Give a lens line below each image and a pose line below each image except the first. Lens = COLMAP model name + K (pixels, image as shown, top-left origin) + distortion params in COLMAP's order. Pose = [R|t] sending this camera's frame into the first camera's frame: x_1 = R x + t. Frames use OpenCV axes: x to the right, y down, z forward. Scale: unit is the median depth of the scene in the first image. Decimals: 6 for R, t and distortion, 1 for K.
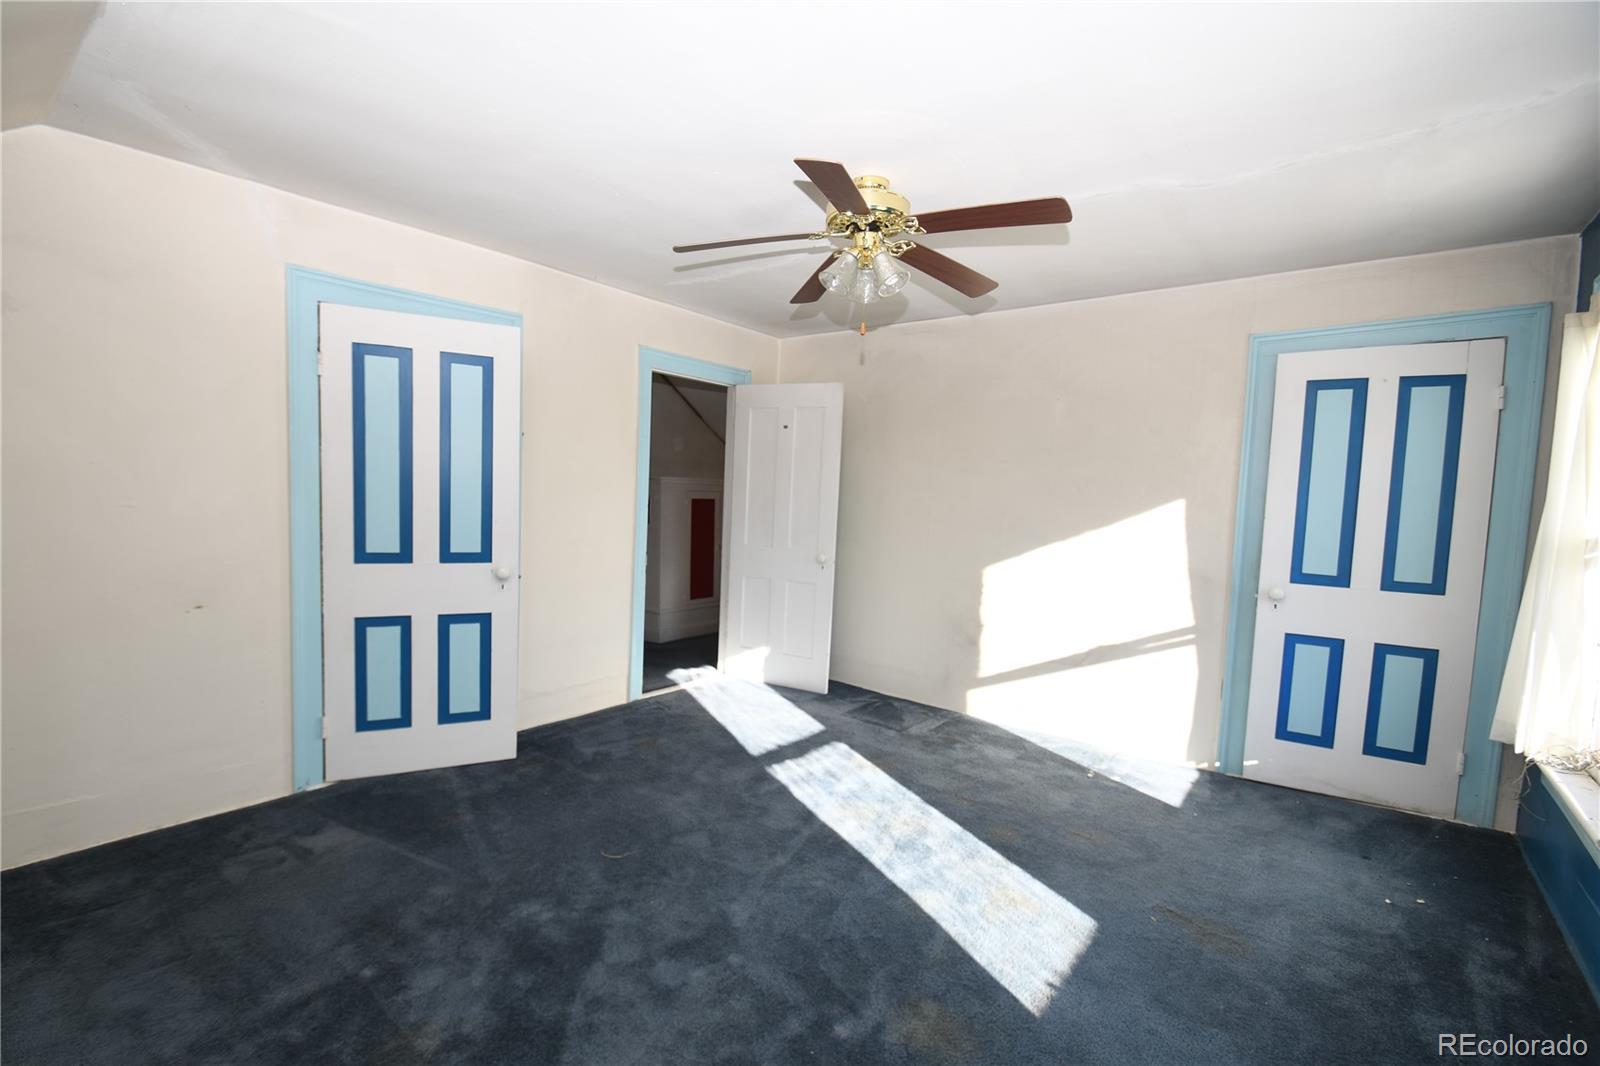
lens RADIAL K [[696.7, 0, 779.1], [0, 696.7, 544.3], [0, 0, 1]] dist [0.000918, -0.014580]
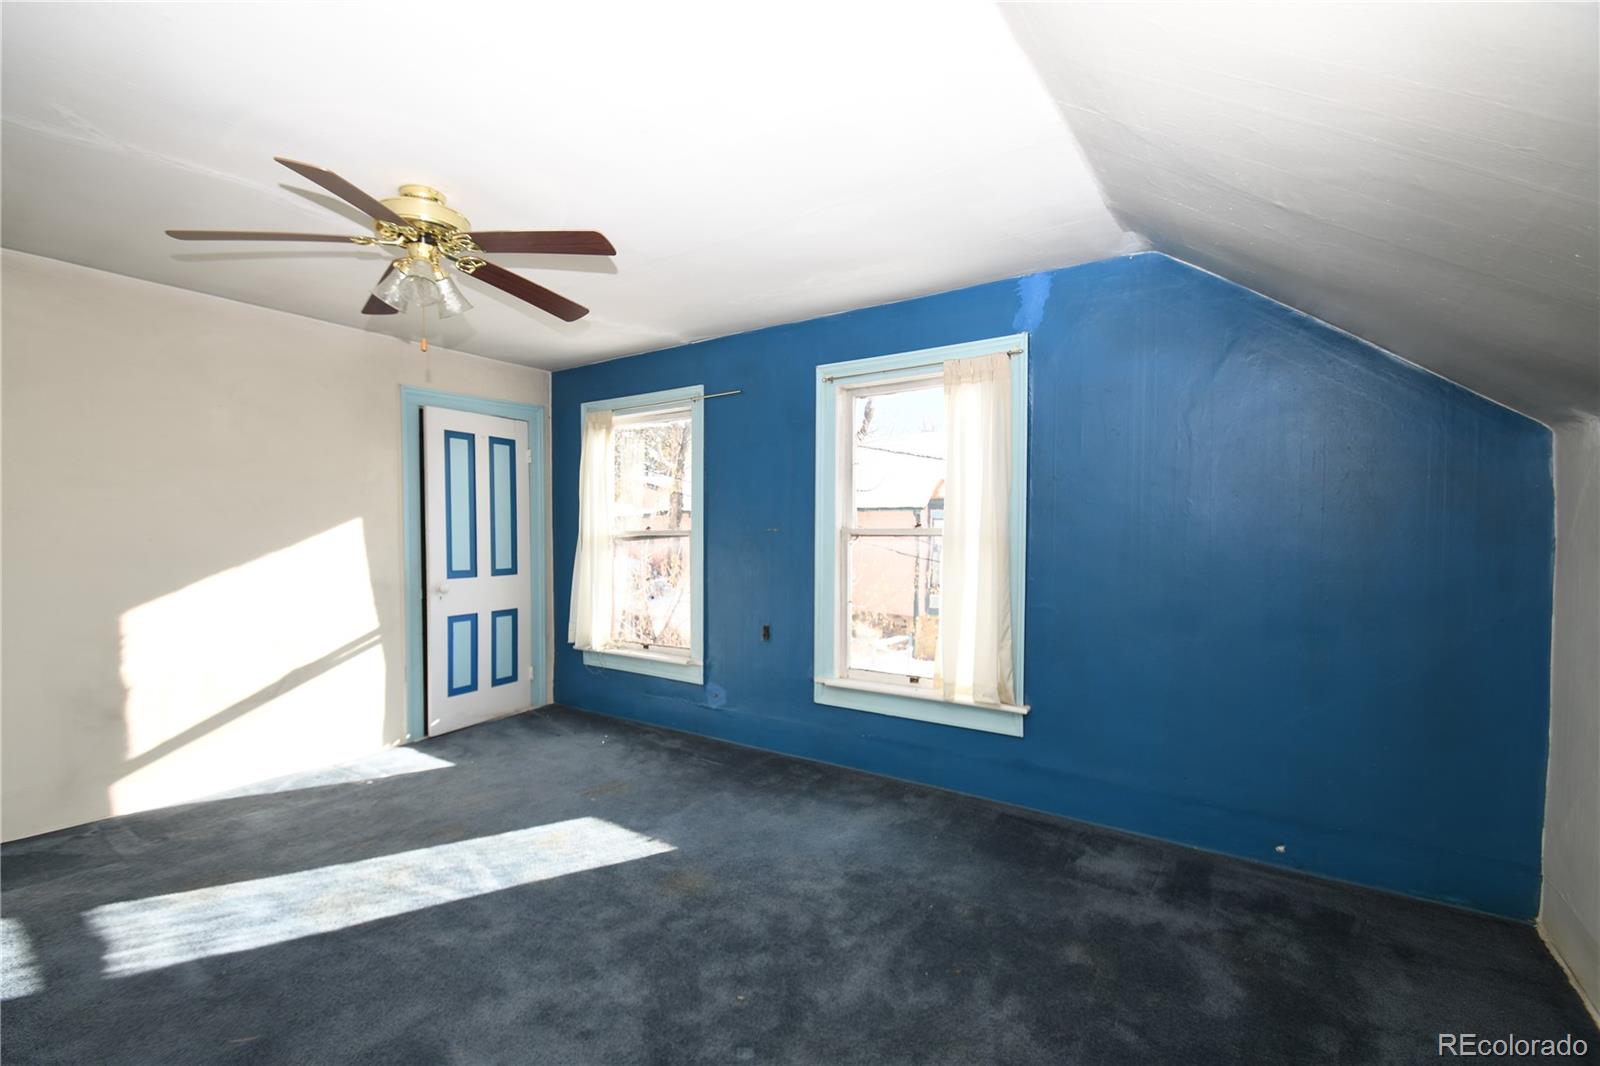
lens RADIAL K [[696.7, 0, 779.1], [0, 696.7, 544.3], [0, 0, 1]] dist [0.000918, -0.014580]
pose [[-0.087801, -0.054733, 0.994633, -0.671109], [0.065787, 0.995991, 0.060615, -0.051706], [-0.993963, 0.070756, -0.083848, 0.478895]]
